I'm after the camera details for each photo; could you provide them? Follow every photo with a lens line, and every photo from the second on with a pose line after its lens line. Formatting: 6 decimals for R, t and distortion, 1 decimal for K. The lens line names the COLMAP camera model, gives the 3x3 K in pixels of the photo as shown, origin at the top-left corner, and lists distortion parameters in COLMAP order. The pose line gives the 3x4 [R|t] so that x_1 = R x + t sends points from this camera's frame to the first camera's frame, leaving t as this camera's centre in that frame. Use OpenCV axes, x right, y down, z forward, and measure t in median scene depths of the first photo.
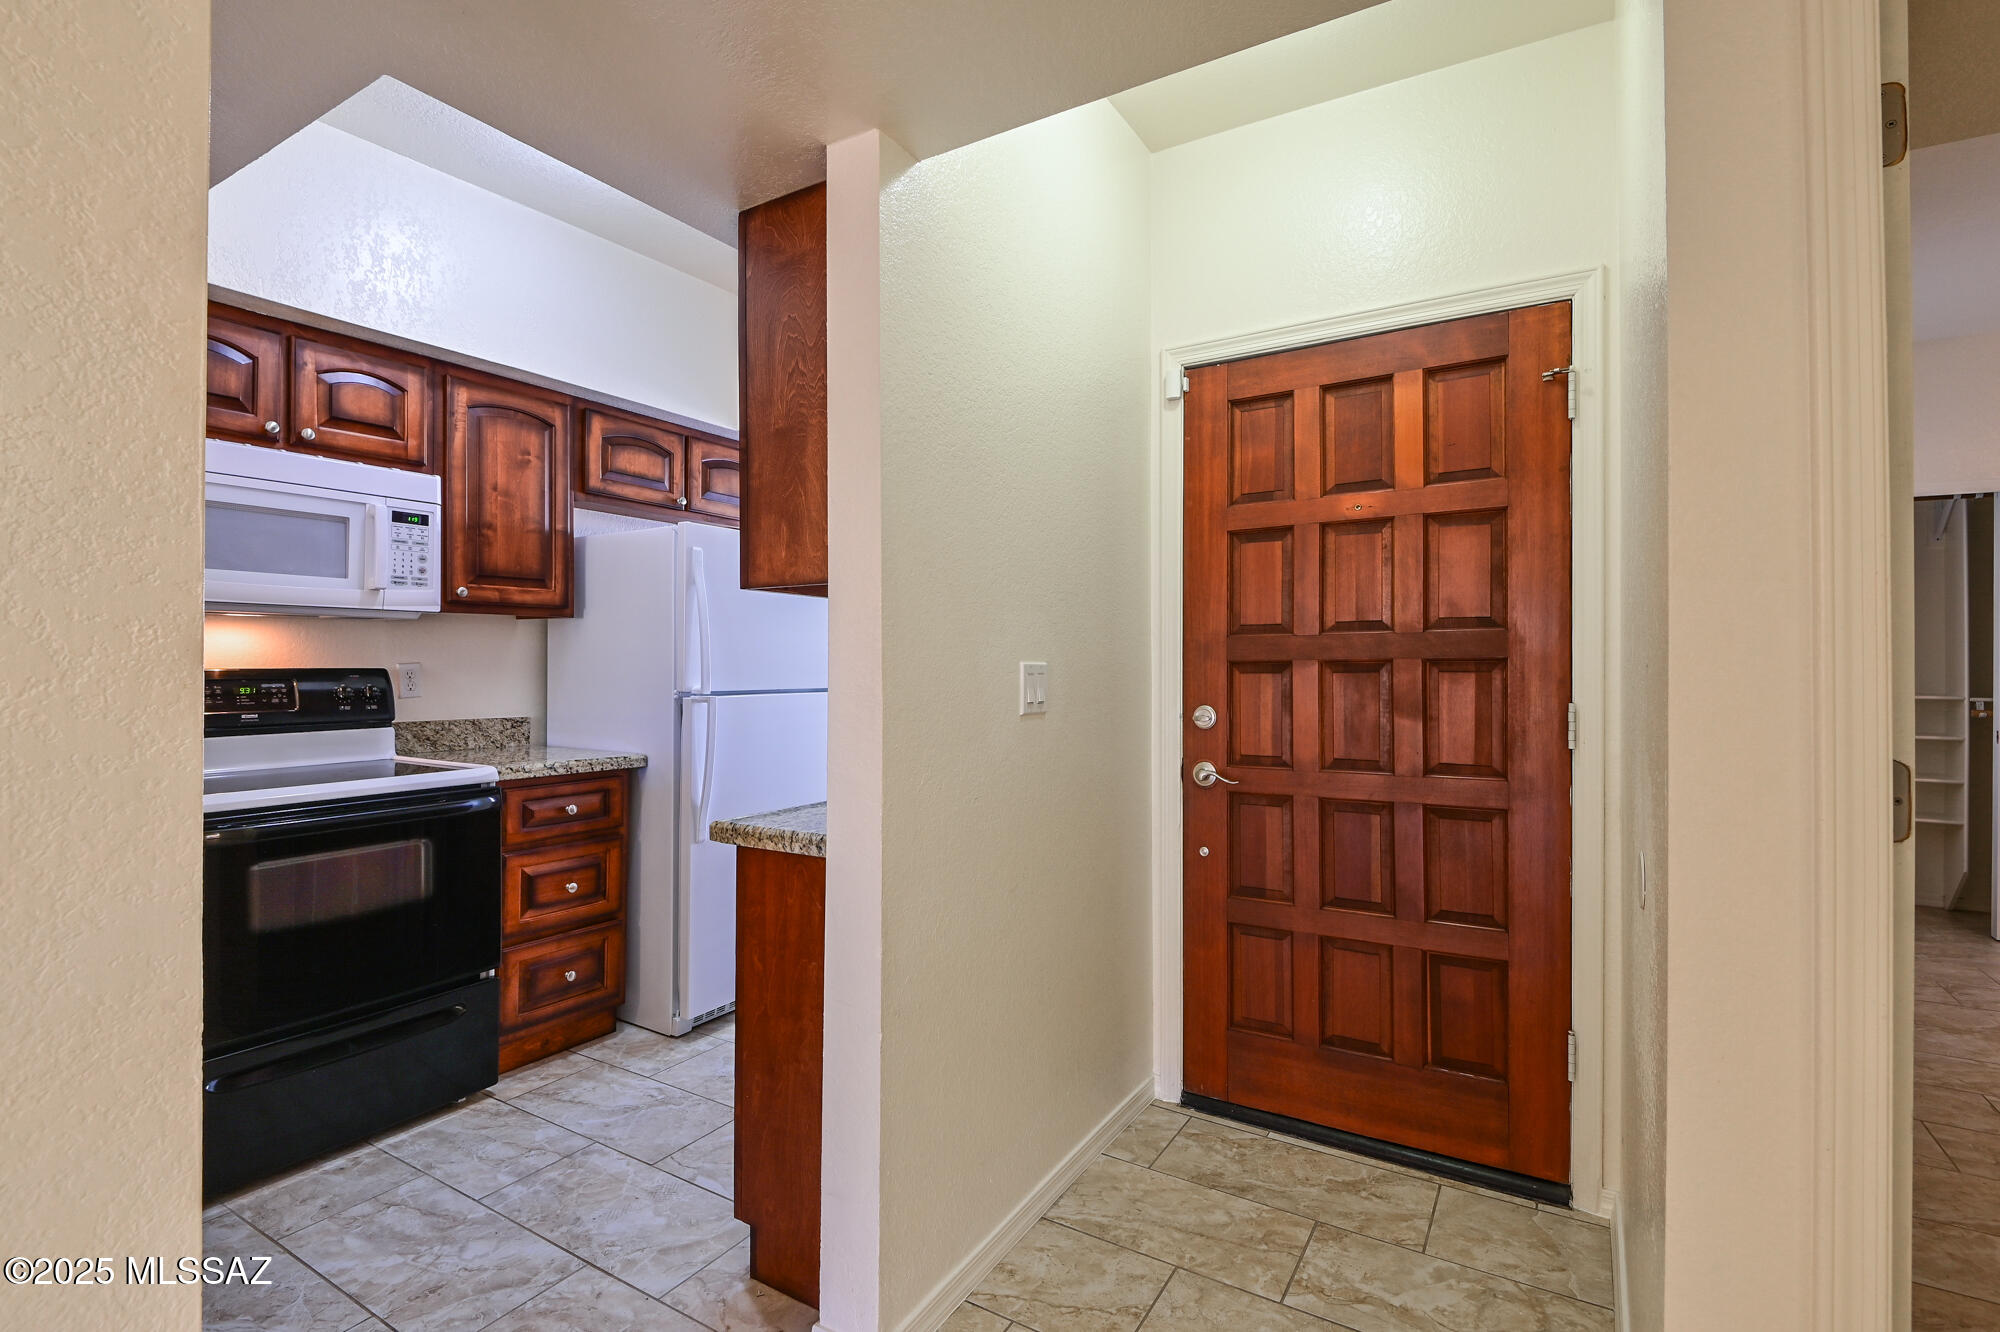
lens RADIAL K [[921.0, 0, 992.8], [0, 921.0, 650.7], [0, 0, 1]] dist [0.005341, -0.004785]
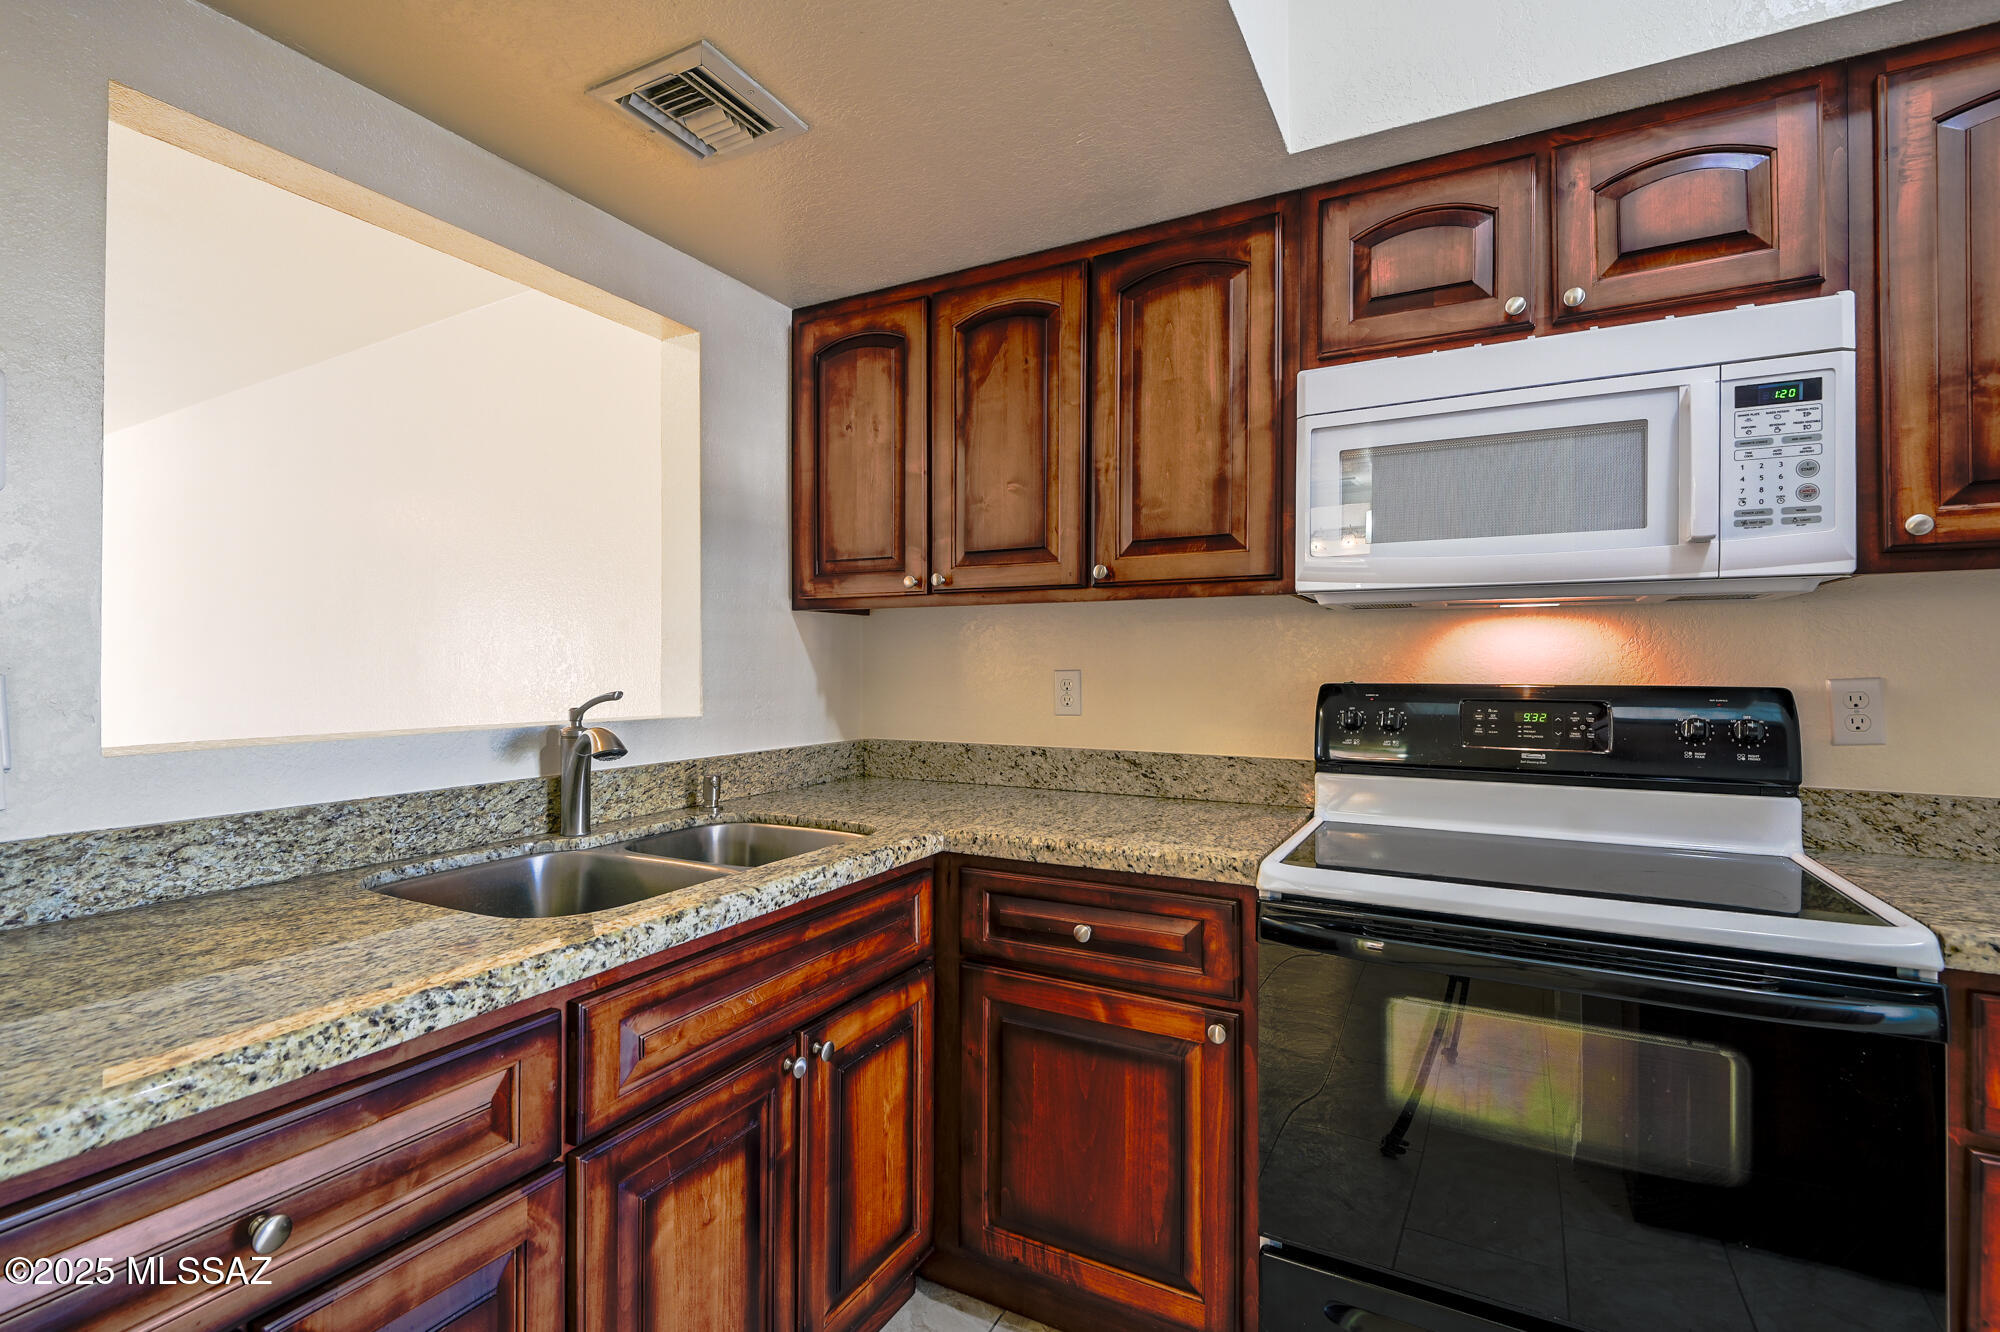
lens RADIAL K [[921.0, 0, 989.6], [0, 921.0, 658.9], [0, 0, 1]] dist [0.005341, -0.004785]
pose [[0.057655, -0.007924, -0.998305, -0.148373], [0.008572, 0.999936, -0.007442, 0.002169], [0.998300, -0.008128, 0.057719, 0.520632]]
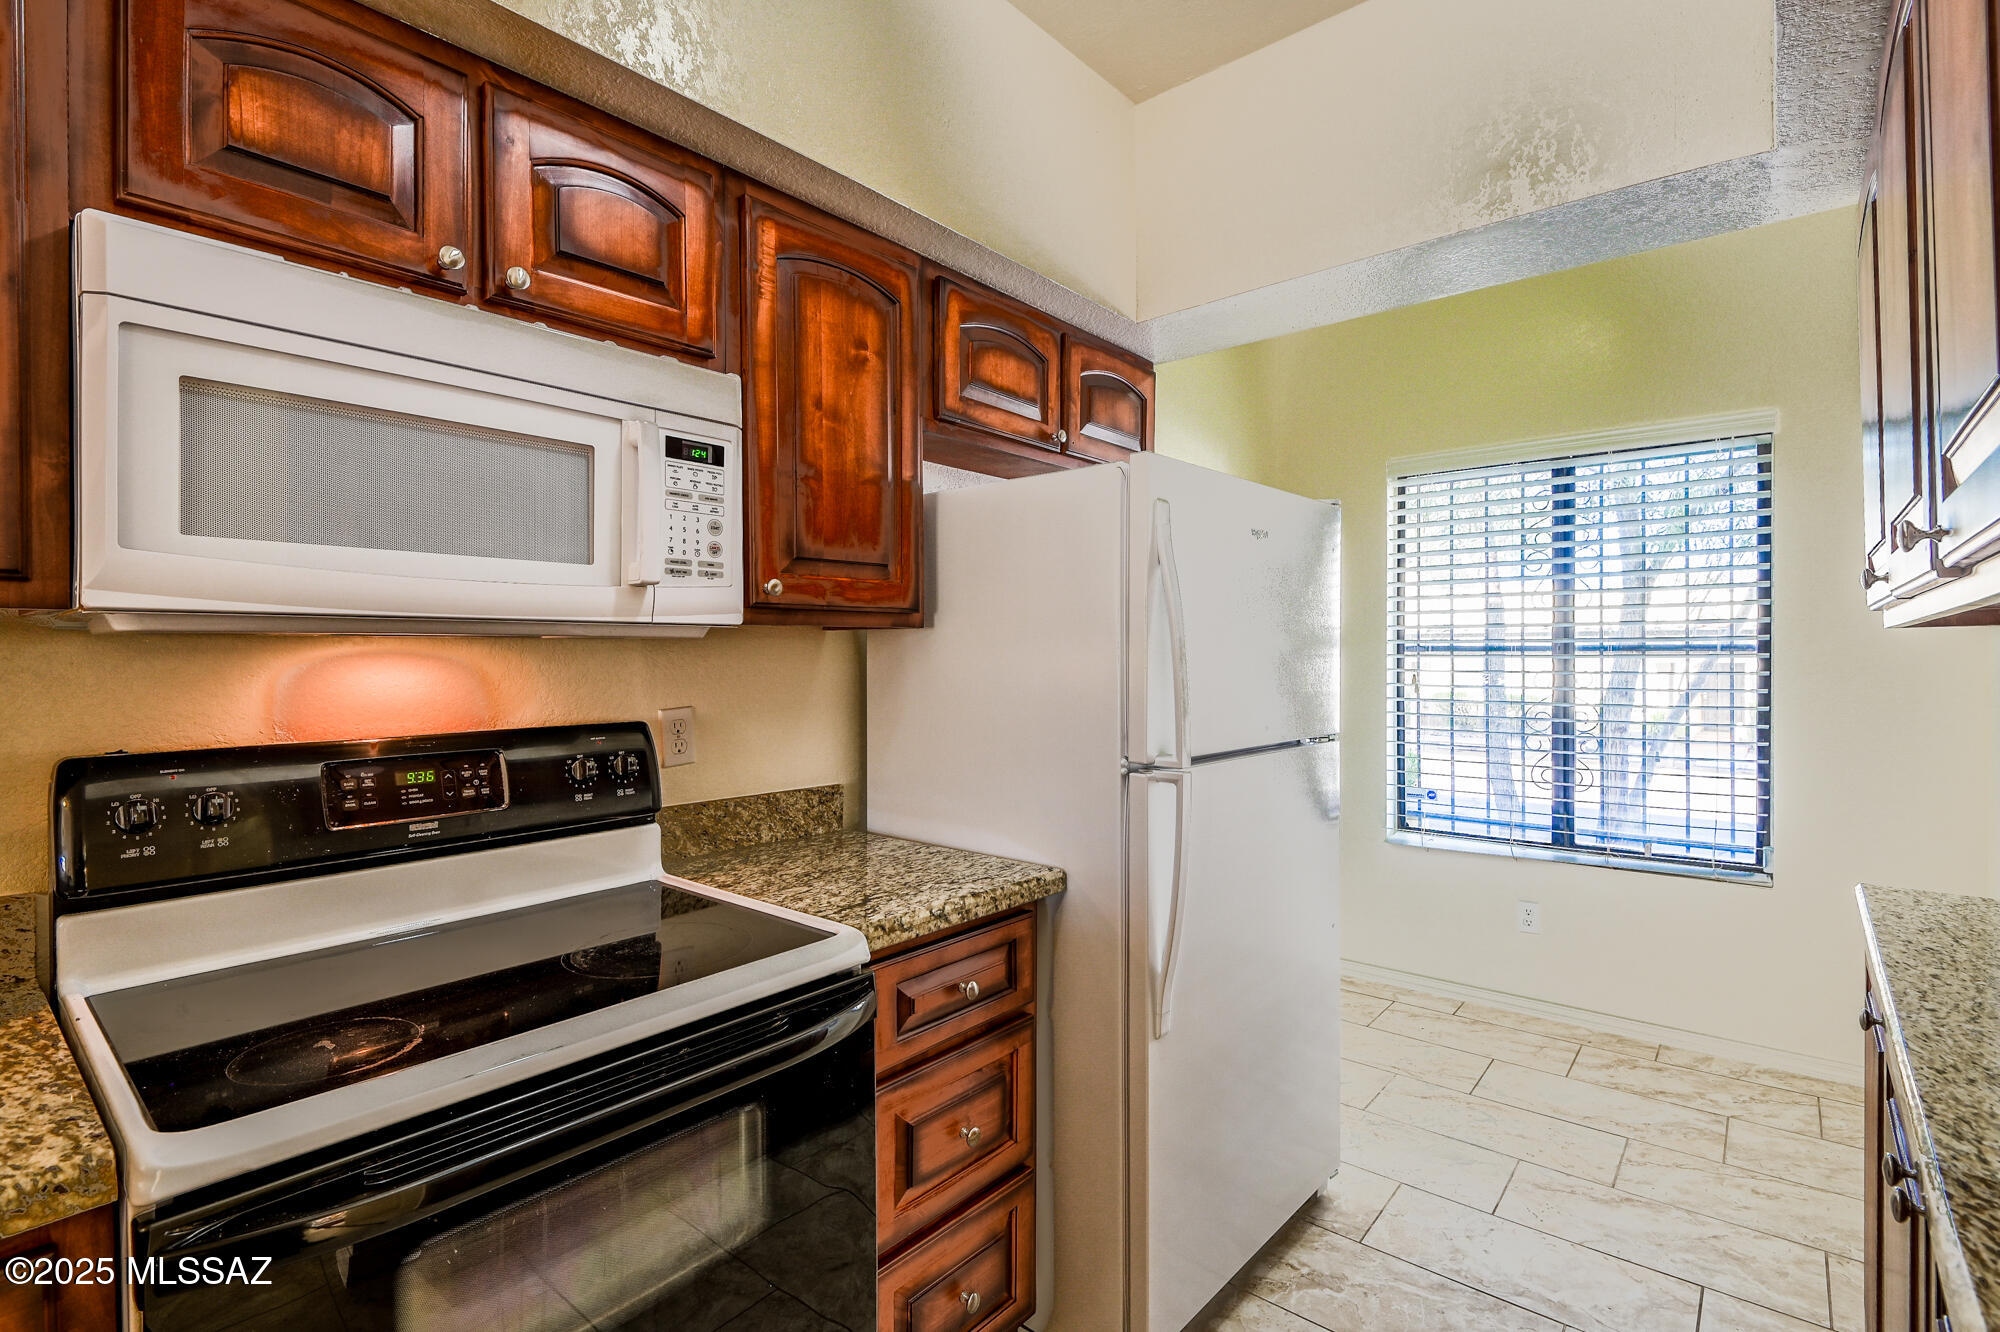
lens RADIAL K [[921.0, 0, 1011.0], [0, 921.0, 659.1], [0, 0, 1]] dist [0.005341, -0.004785]
pose [[0.989436, 0.001141, -0.144968, -0.360292], [0.002049, 0.999759, 0.021848, -0.033348], [0.144958, -0.021914, 0.989195, 0.479268]]
